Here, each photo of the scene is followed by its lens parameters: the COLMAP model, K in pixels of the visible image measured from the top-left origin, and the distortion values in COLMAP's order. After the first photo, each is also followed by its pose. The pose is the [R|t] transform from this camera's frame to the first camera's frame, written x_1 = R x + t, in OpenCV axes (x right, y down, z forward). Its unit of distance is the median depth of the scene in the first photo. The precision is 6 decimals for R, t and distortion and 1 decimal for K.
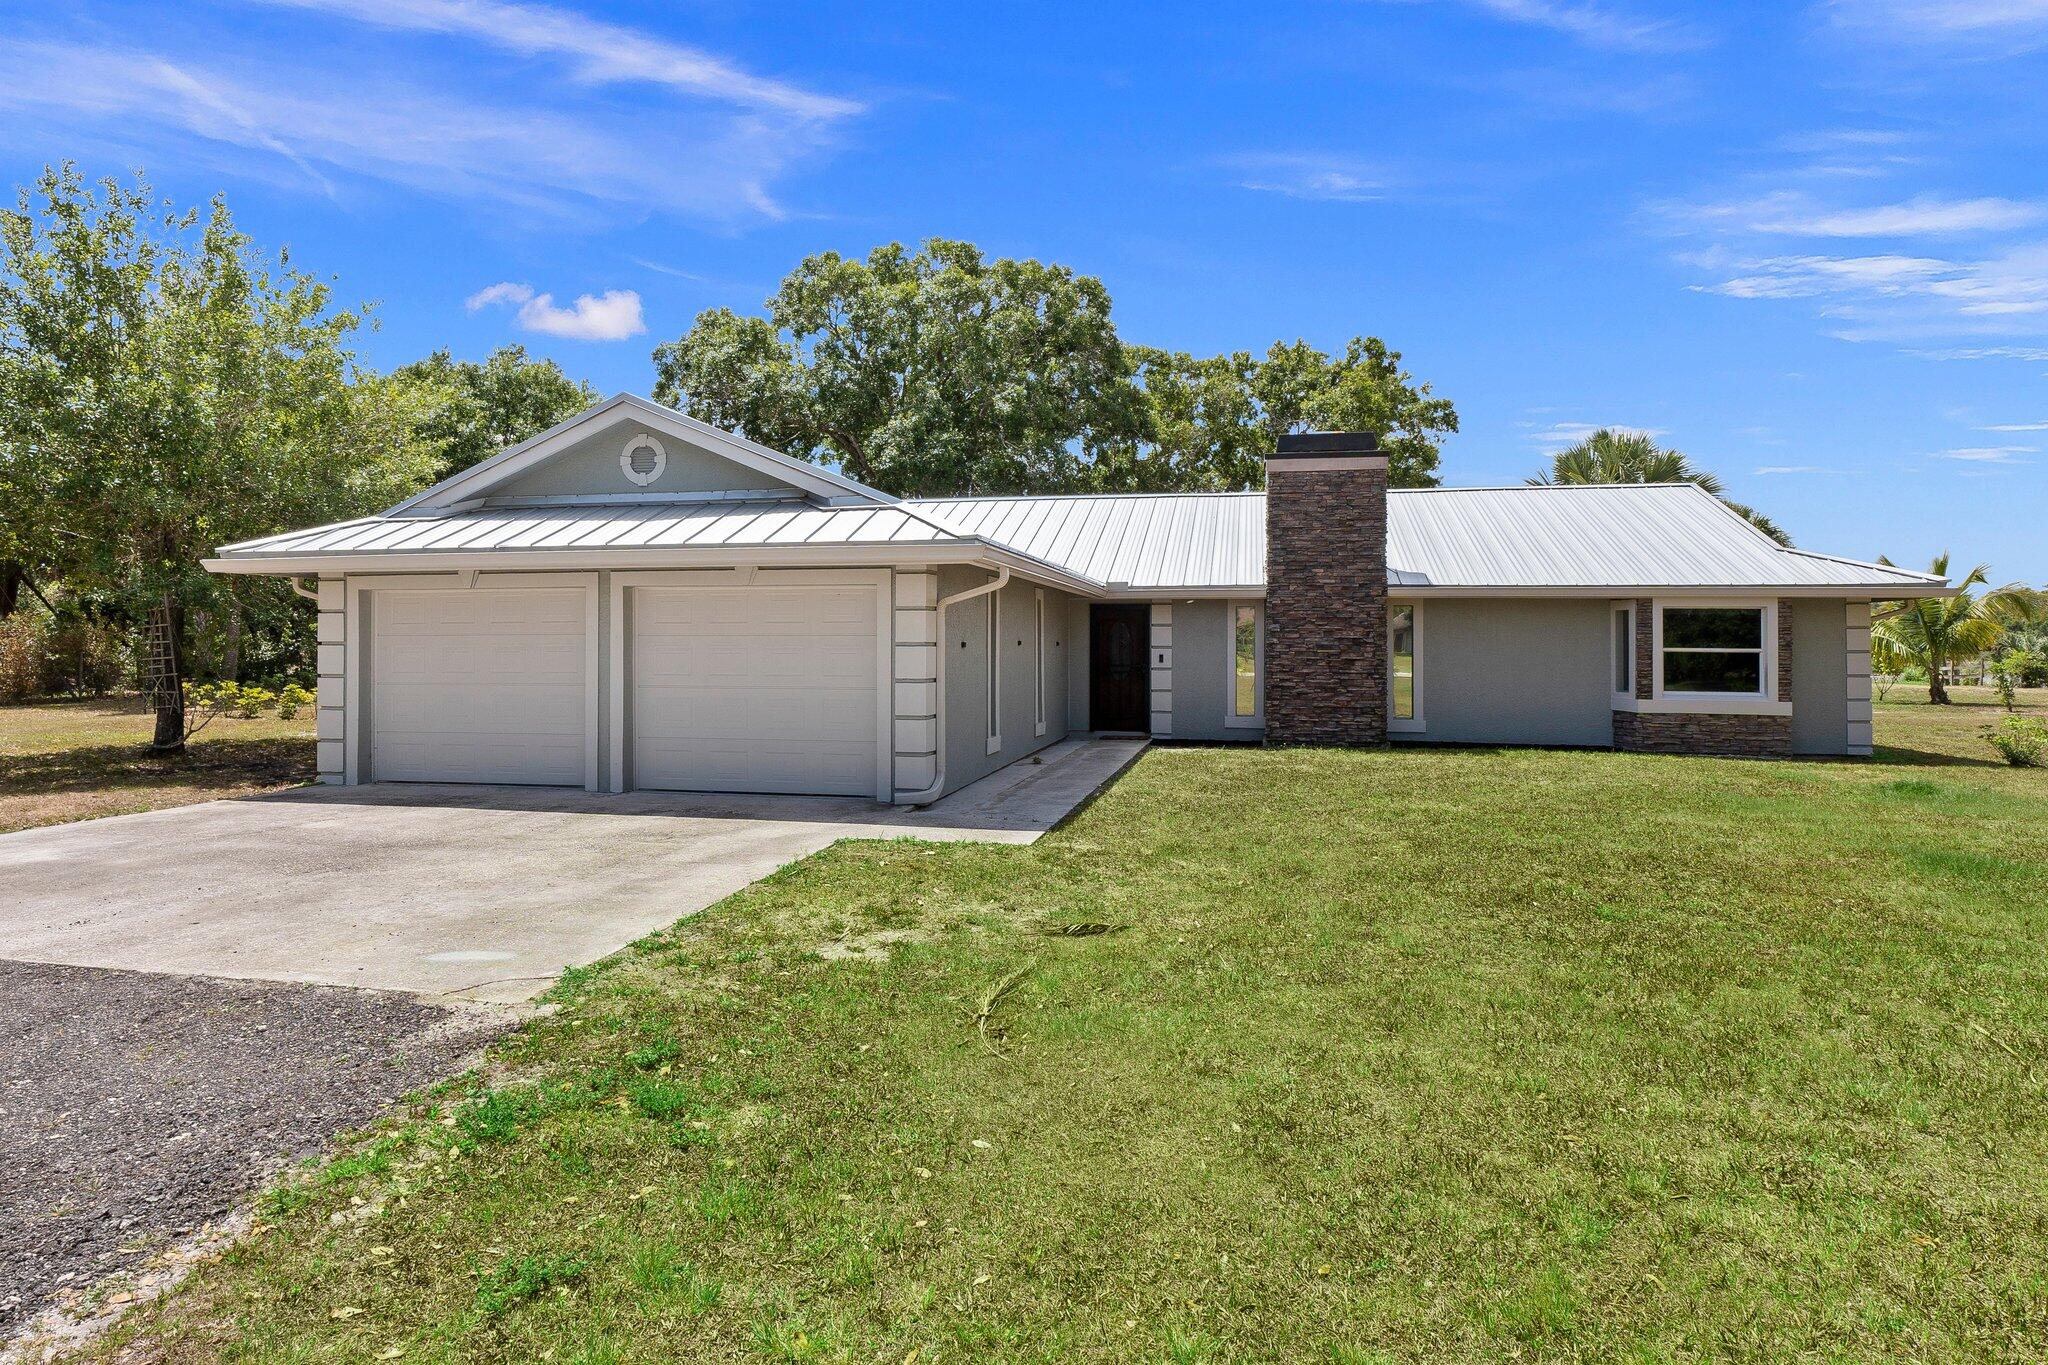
lens RADIAL K [[1122.4, 0, 1021.2], [0, 1122.4, 628.4], [0, 0, 1]] dist [-0.008211, -0.000627]
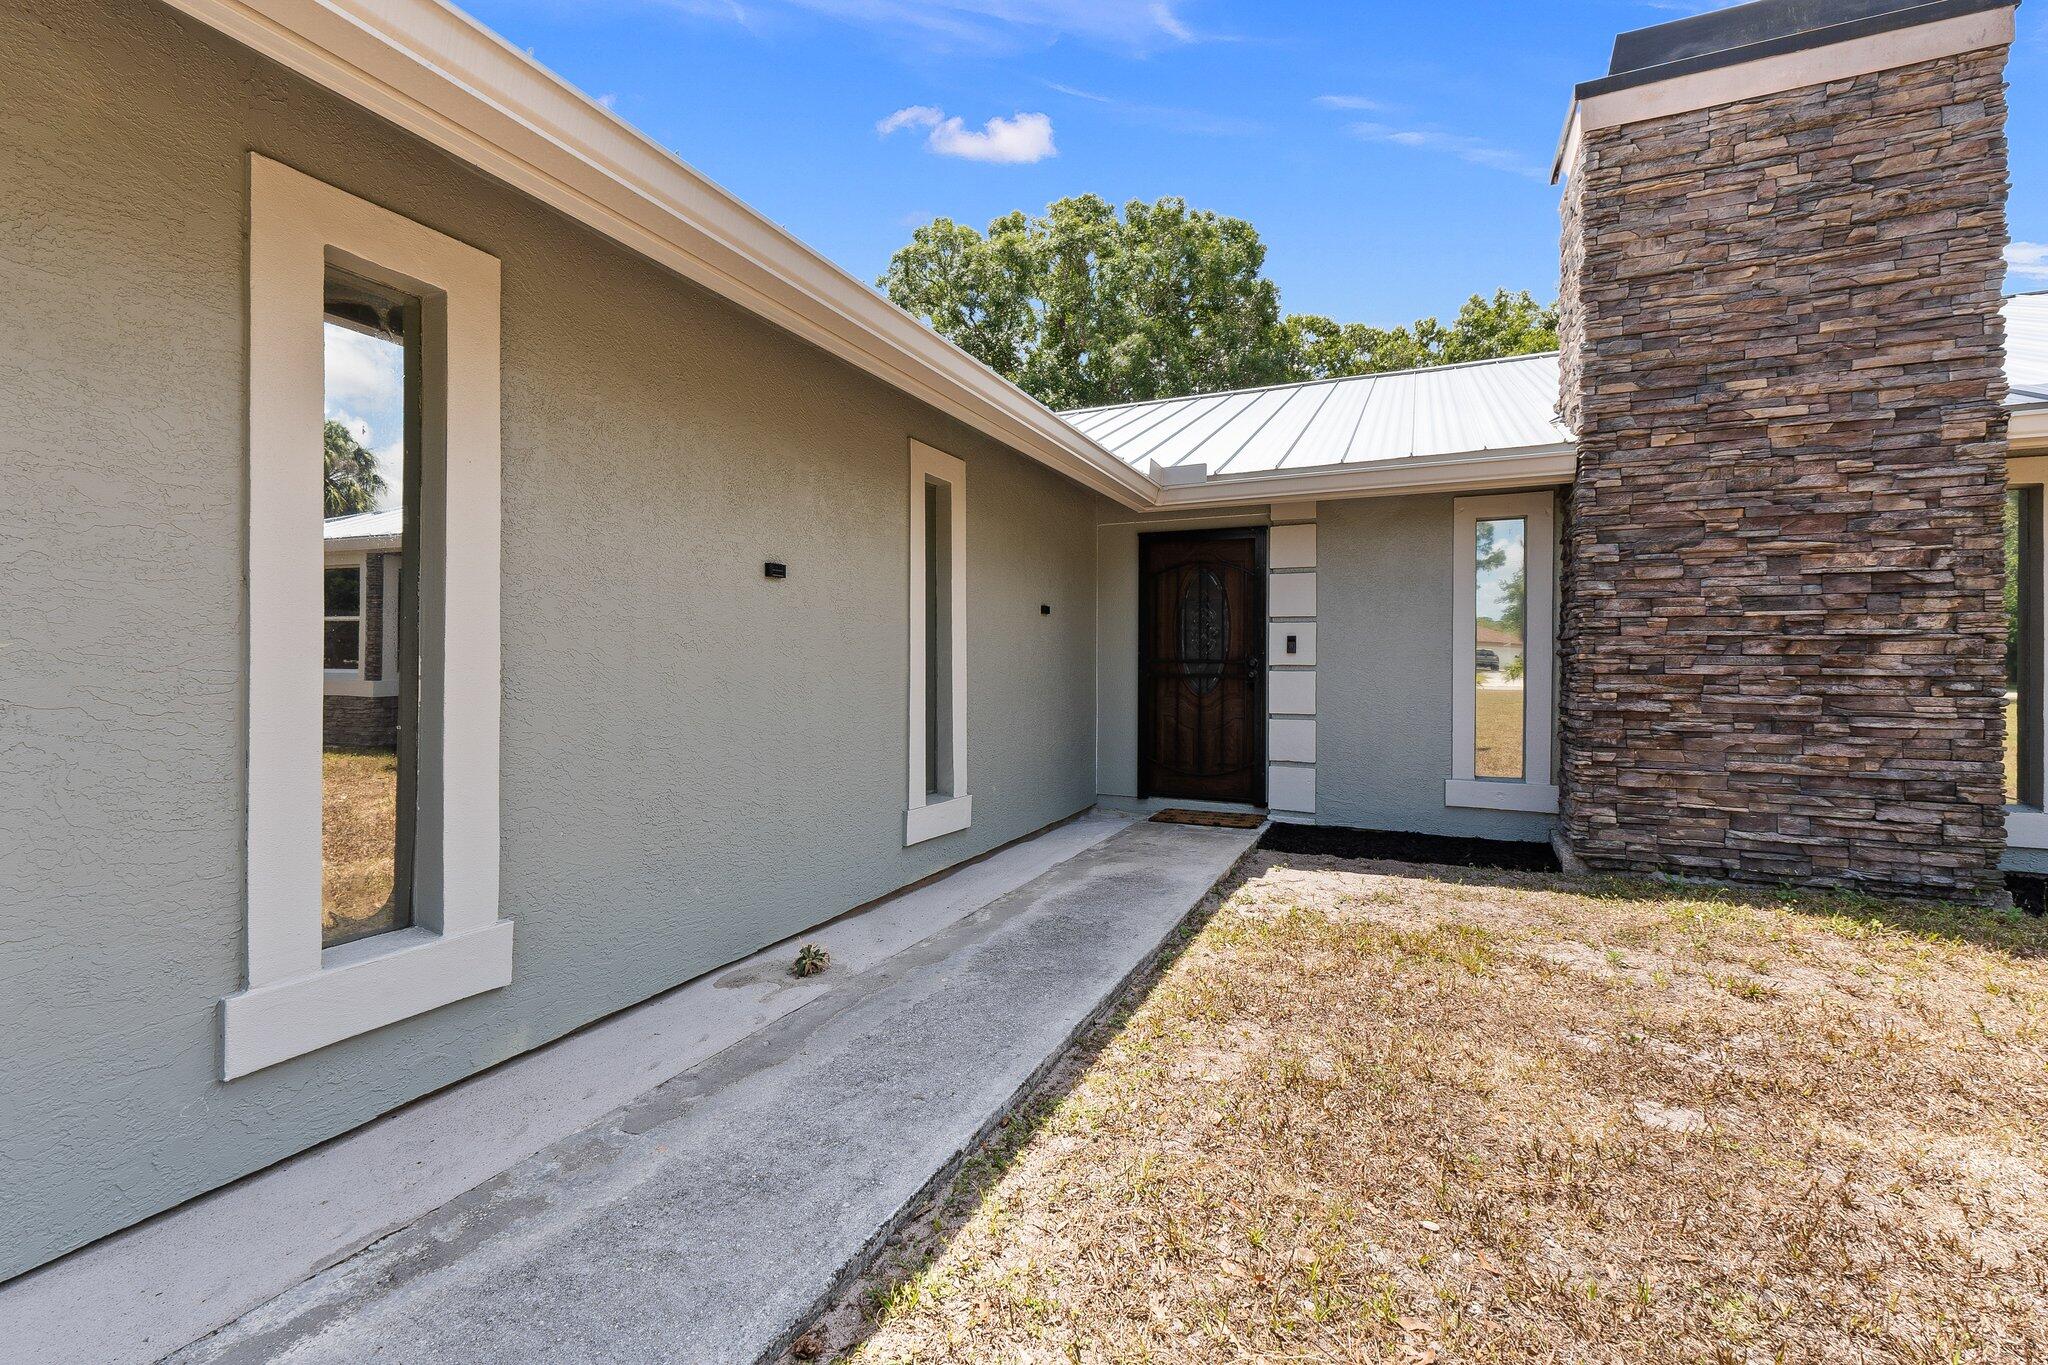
lens RADIAL K [[866.0, 0, 1025.9], [0, 866.0, 662.2], [0, 0, 1]] dist [0.002597, 0.000141]
pose [[0.975409, -0.000617, -0.220400, 0.105009], [0.003705, 0.999901, 0.013596, 0.030996], [0.220369, -0.014078, 0.975315, 0.688046]]
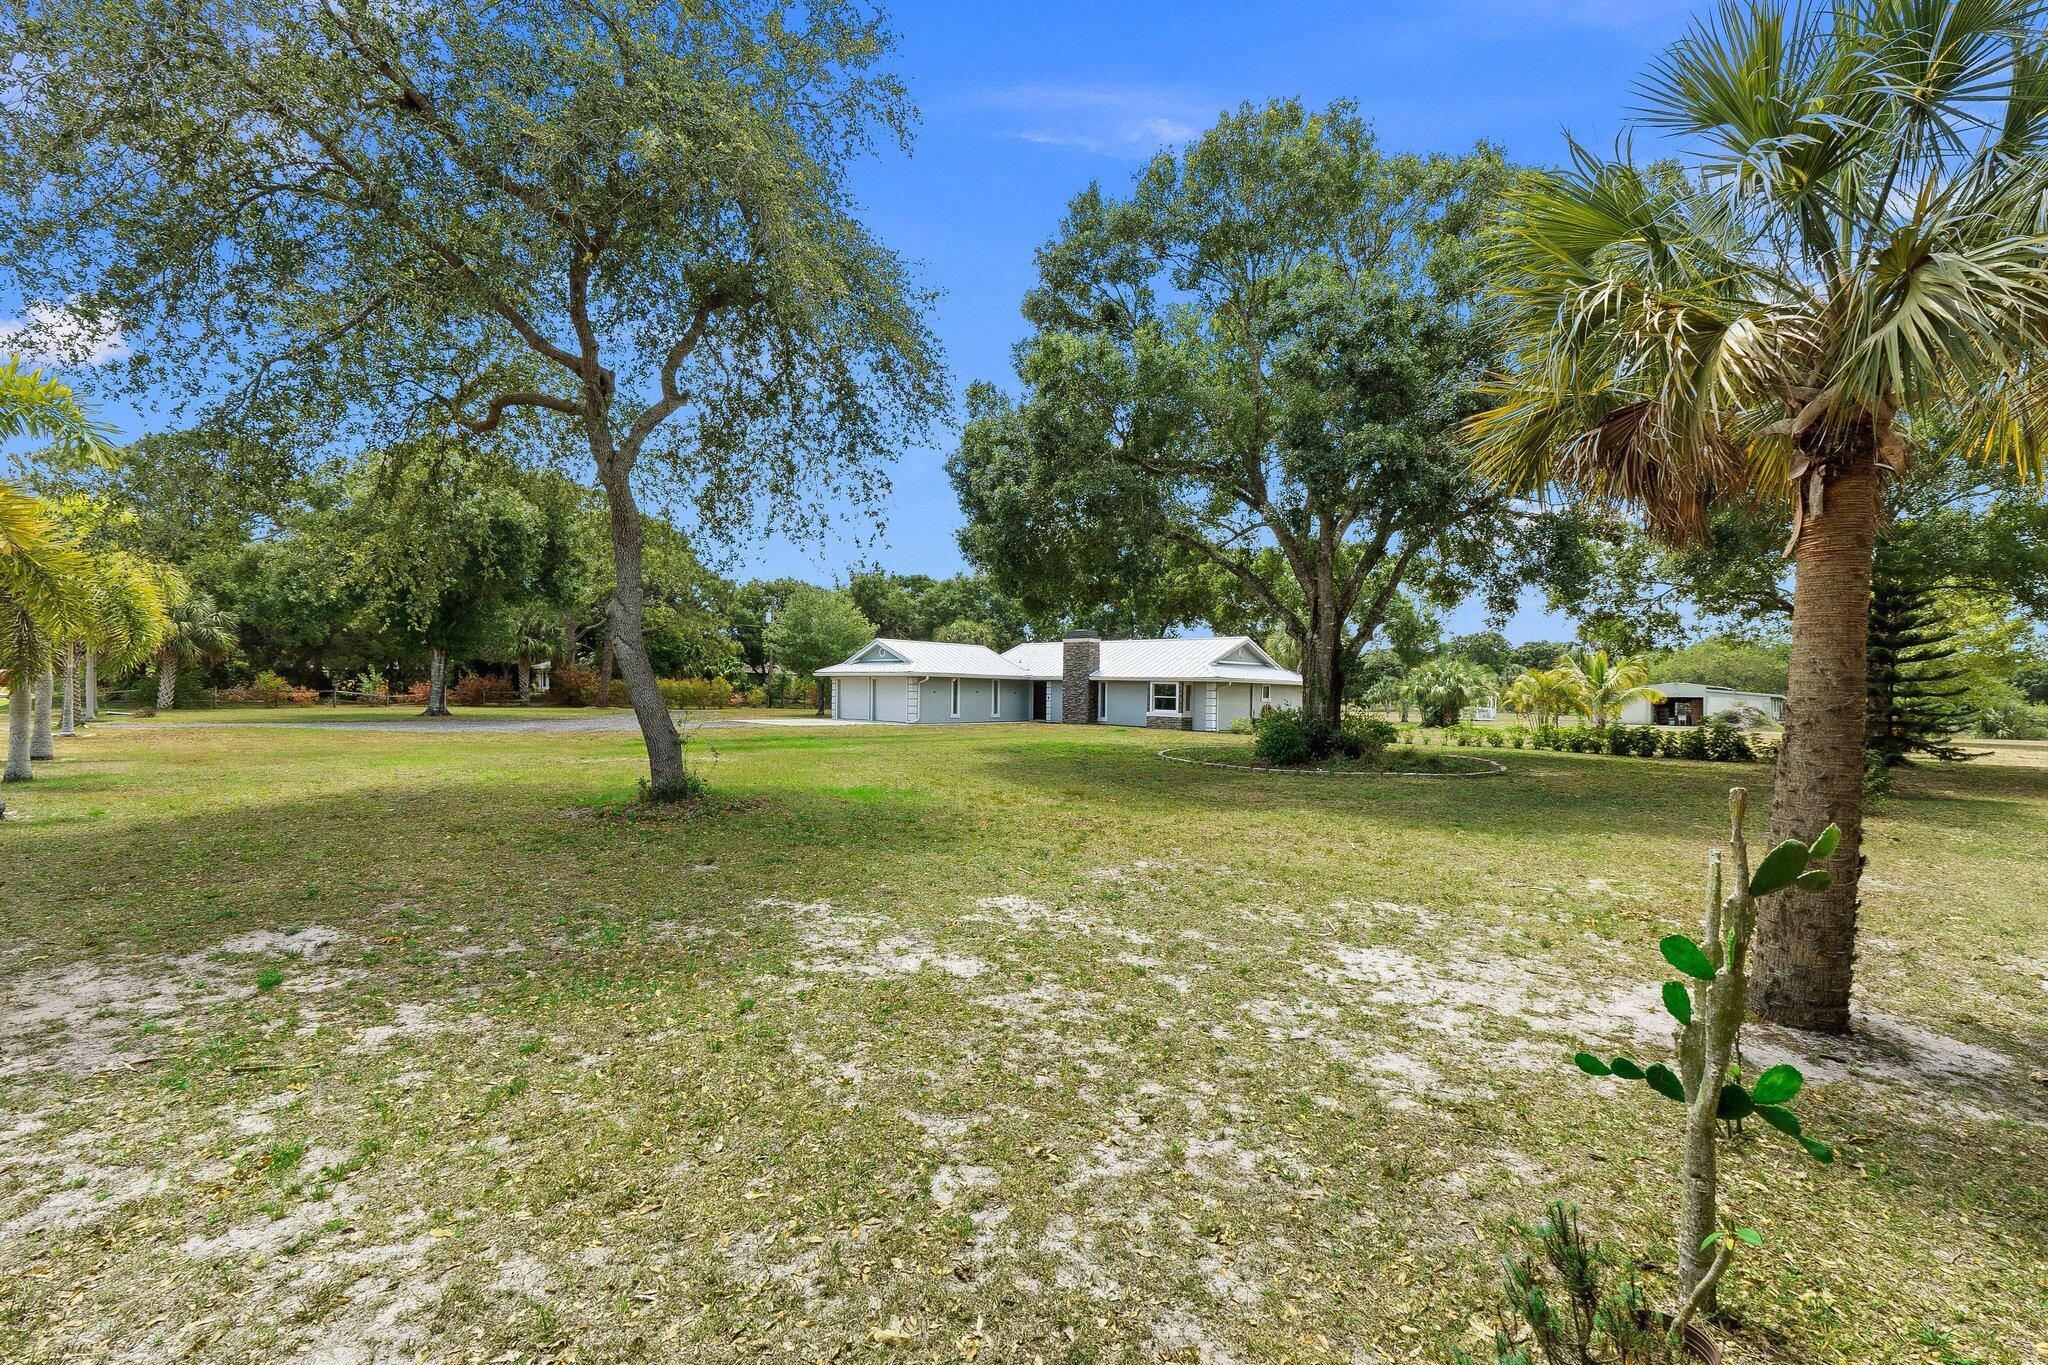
lens RADIAL K [[866.0, 0, 1032.2], [0, 866.0, 687.4], [0, 0, 1]] dist [0.002597, 0.000141]
pose [[0.846328, 0.009699, -0.532574, 1.546753], [-0.006224, 0.999946, 0.008319, -0.026629], [0.532626, -0.003726, 0.846343, -1.265650]]
